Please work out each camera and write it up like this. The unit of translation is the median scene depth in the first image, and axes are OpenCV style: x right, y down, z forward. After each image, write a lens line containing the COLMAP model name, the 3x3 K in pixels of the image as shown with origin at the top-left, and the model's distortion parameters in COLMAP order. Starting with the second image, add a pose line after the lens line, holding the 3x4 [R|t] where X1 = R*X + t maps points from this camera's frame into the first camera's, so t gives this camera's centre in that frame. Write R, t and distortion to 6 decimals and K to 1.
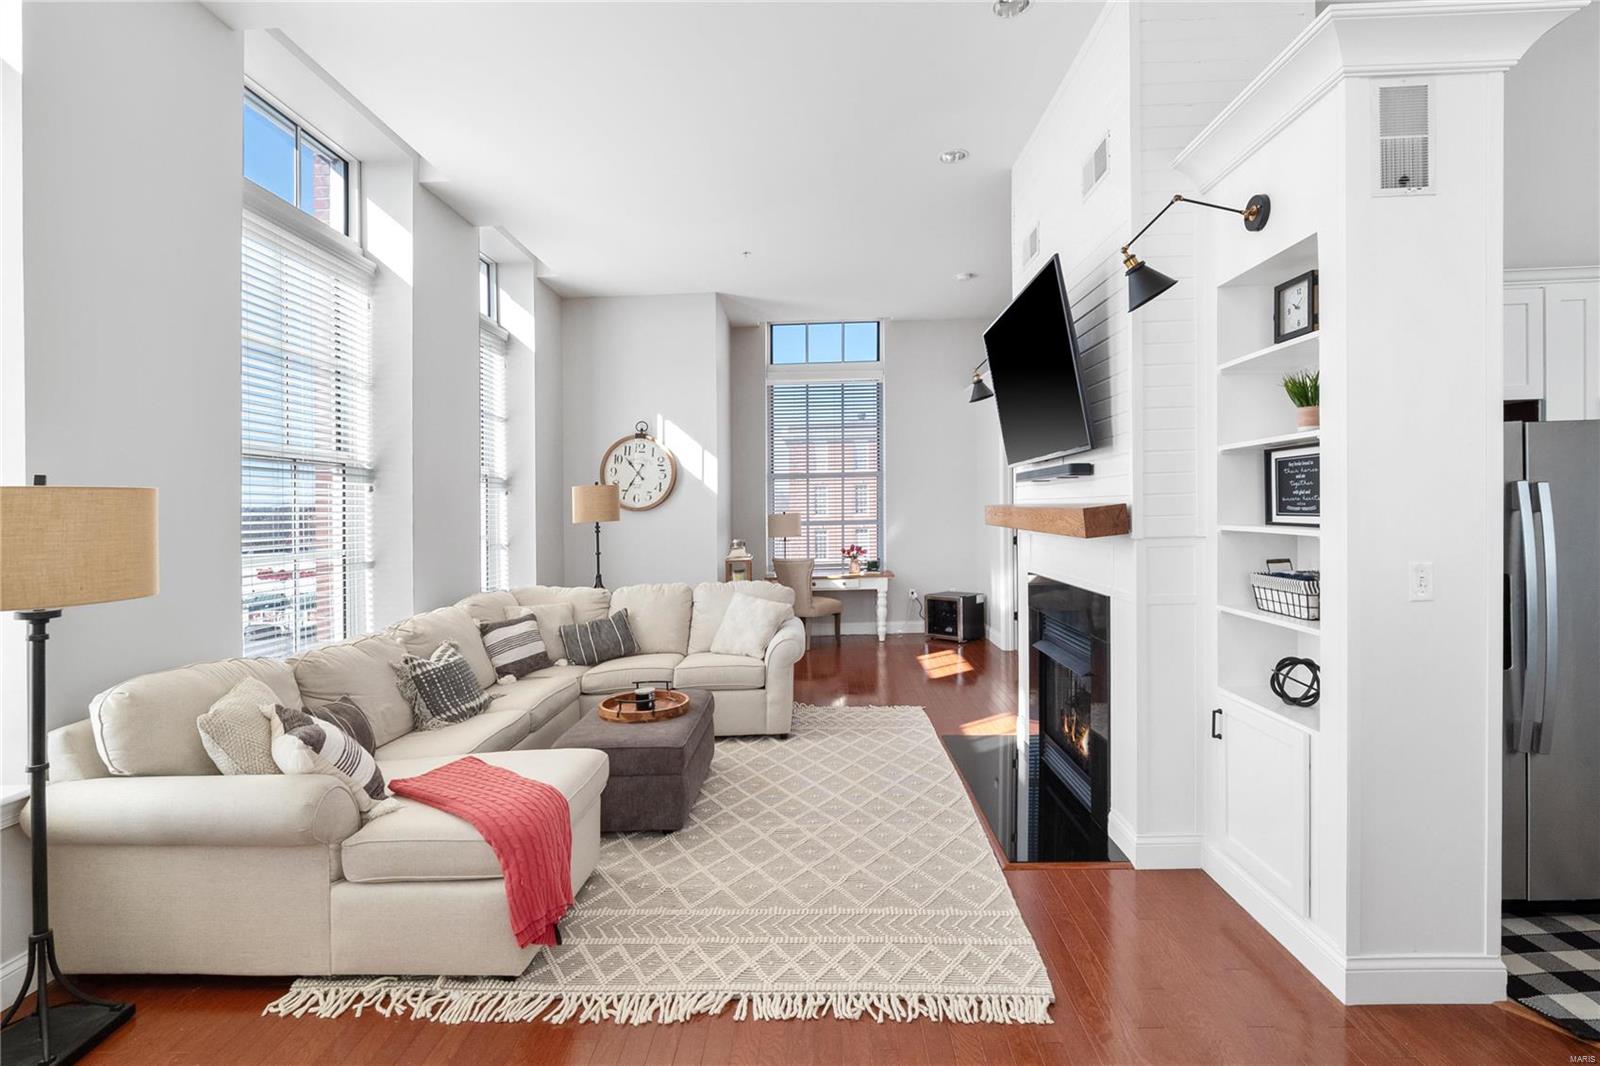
lens RADIAL K [[742.1, 0, 800.1], [0, 742.1, 490.8], [0, 0, 1]] dist [0.018068, -0.000035]
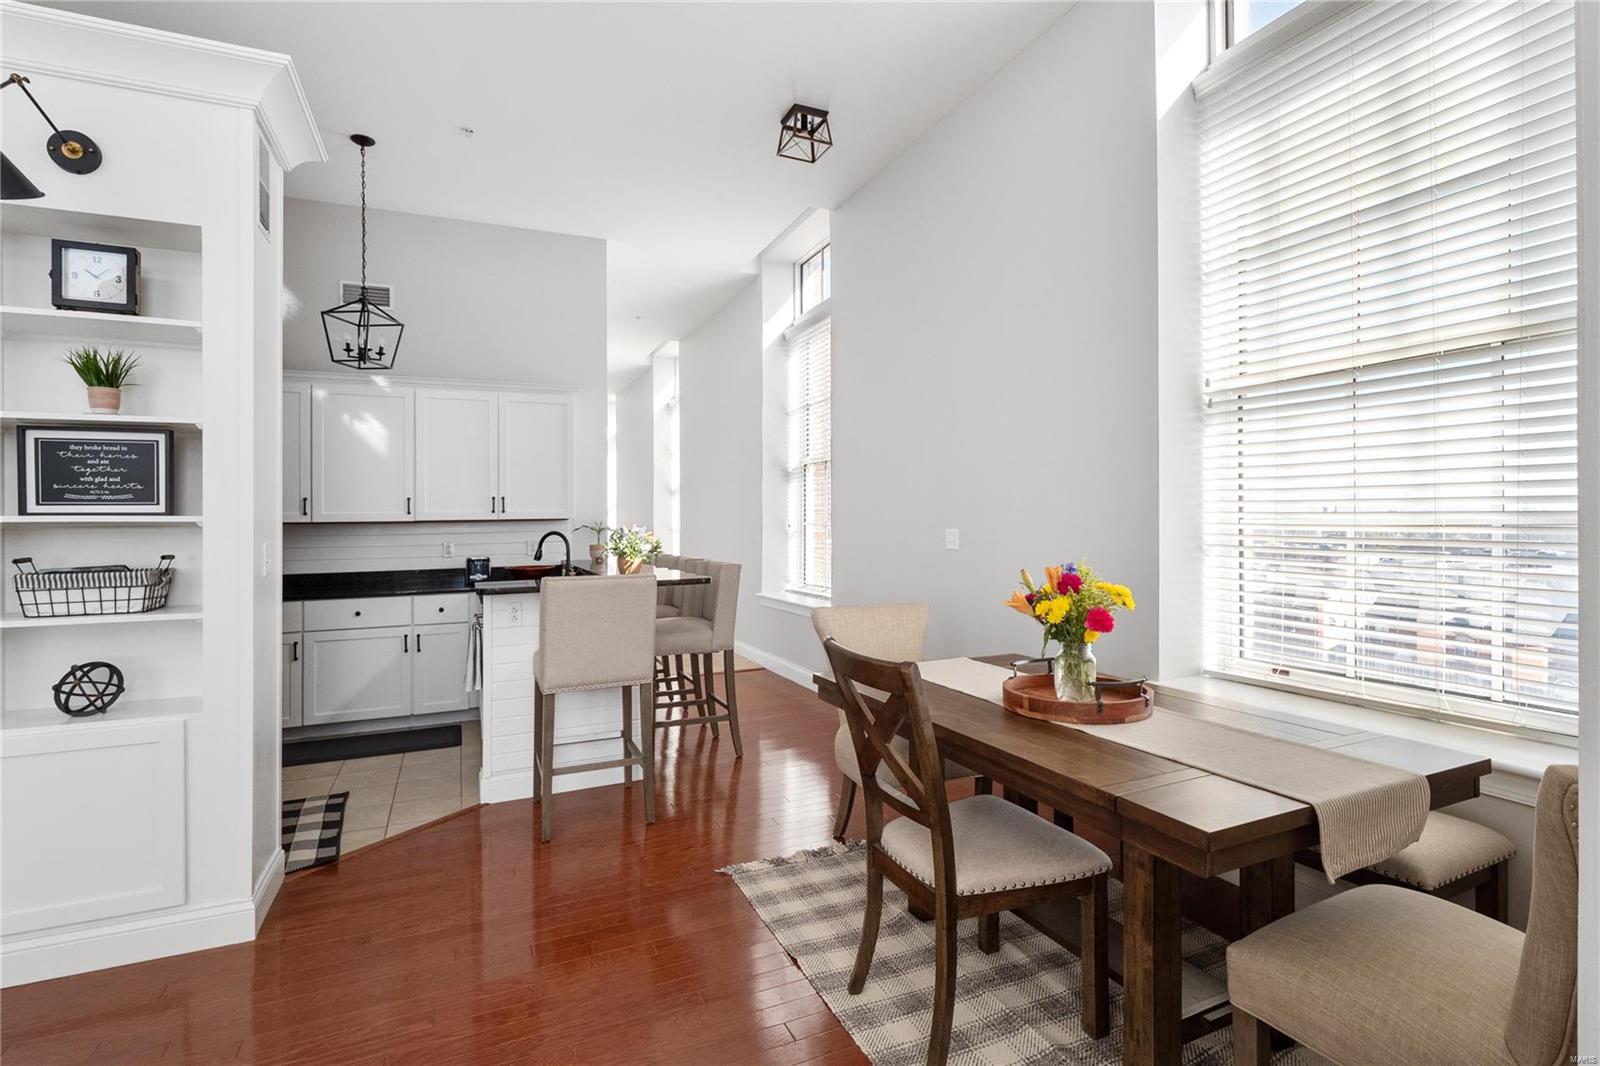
lens RADIAL K [[765.8, 0, 800.8], [0, 765.8, 523.0], [0, 0, 1]] dist [0.015041, -0.000531]
pose [[-0.431760, 0.032959, 0.901386, -0.530339], [0.004388, 0.999397, -0.034441, 0.088263], [-0.901978, -0.010915, -0.431644, 0.612043]]
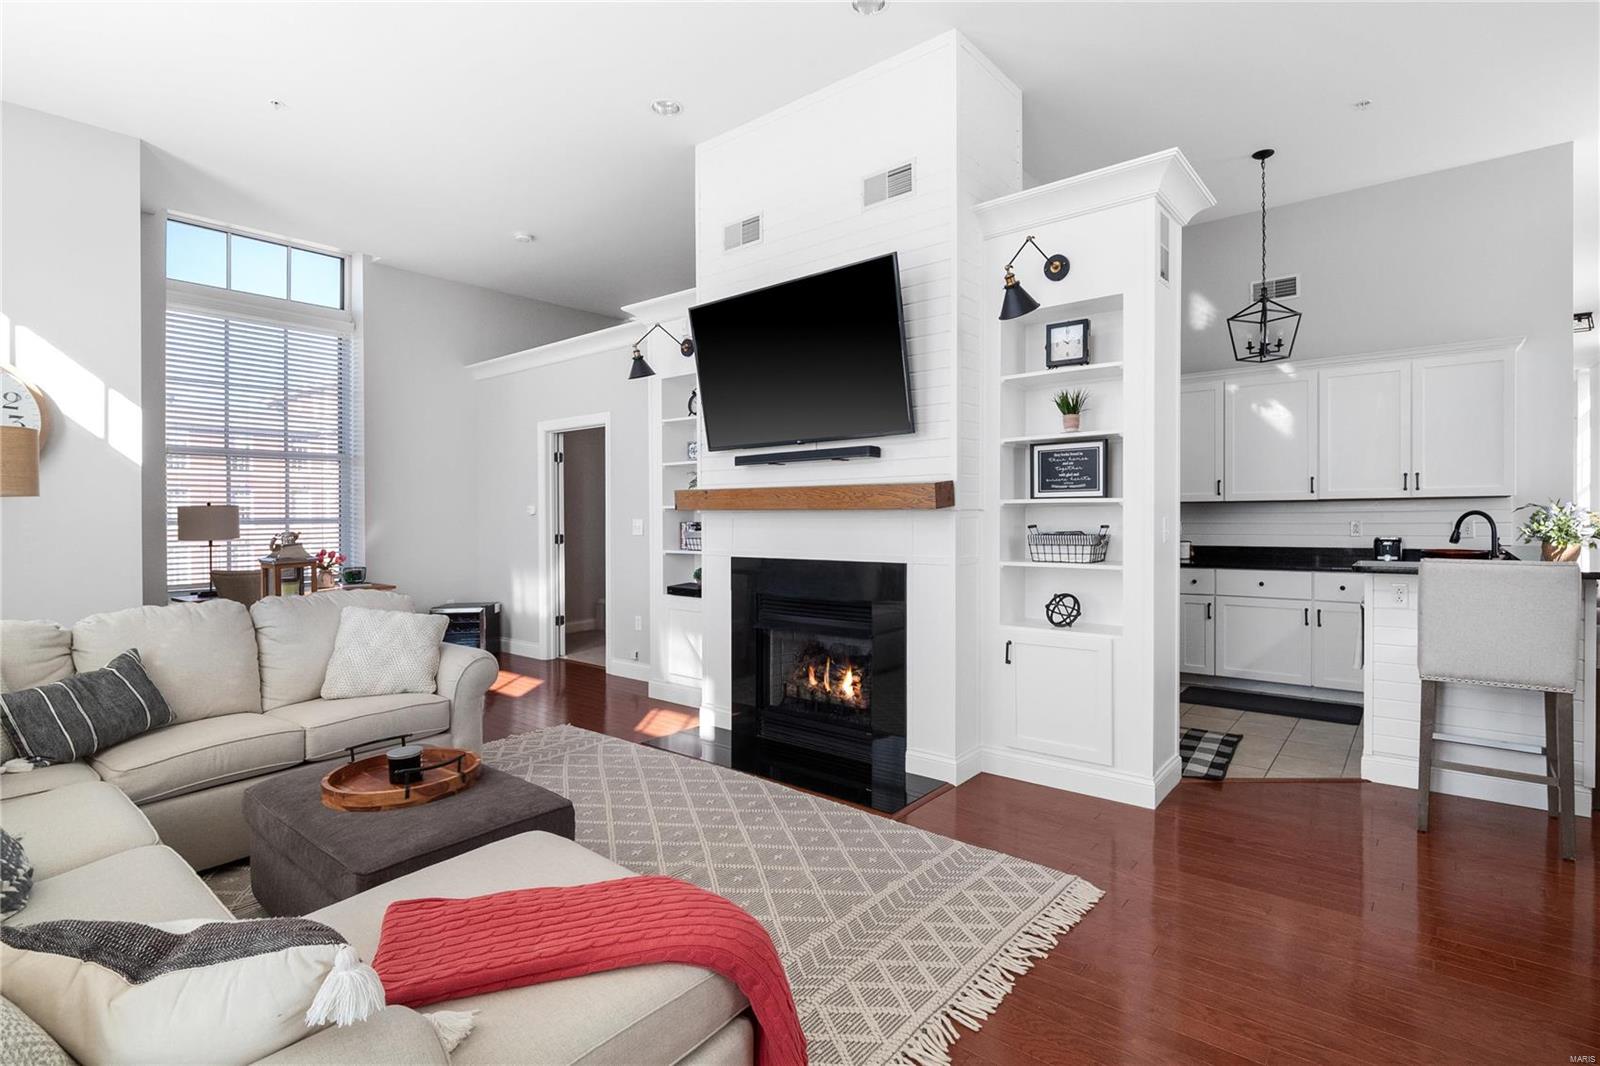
lens RADIAL K [[760.7, 0, 804.4], [0, 760.7, 508.9], [0, 0, 1]] dist [-0.002163, -0.000620]
pose [[0.612530, 0.023755, 0.790090, -0.733169], [-0.024159, 0.999644, -0.011326, 0.090725], [-0.790078, -0.012151, 0.612886, 0.496353]]
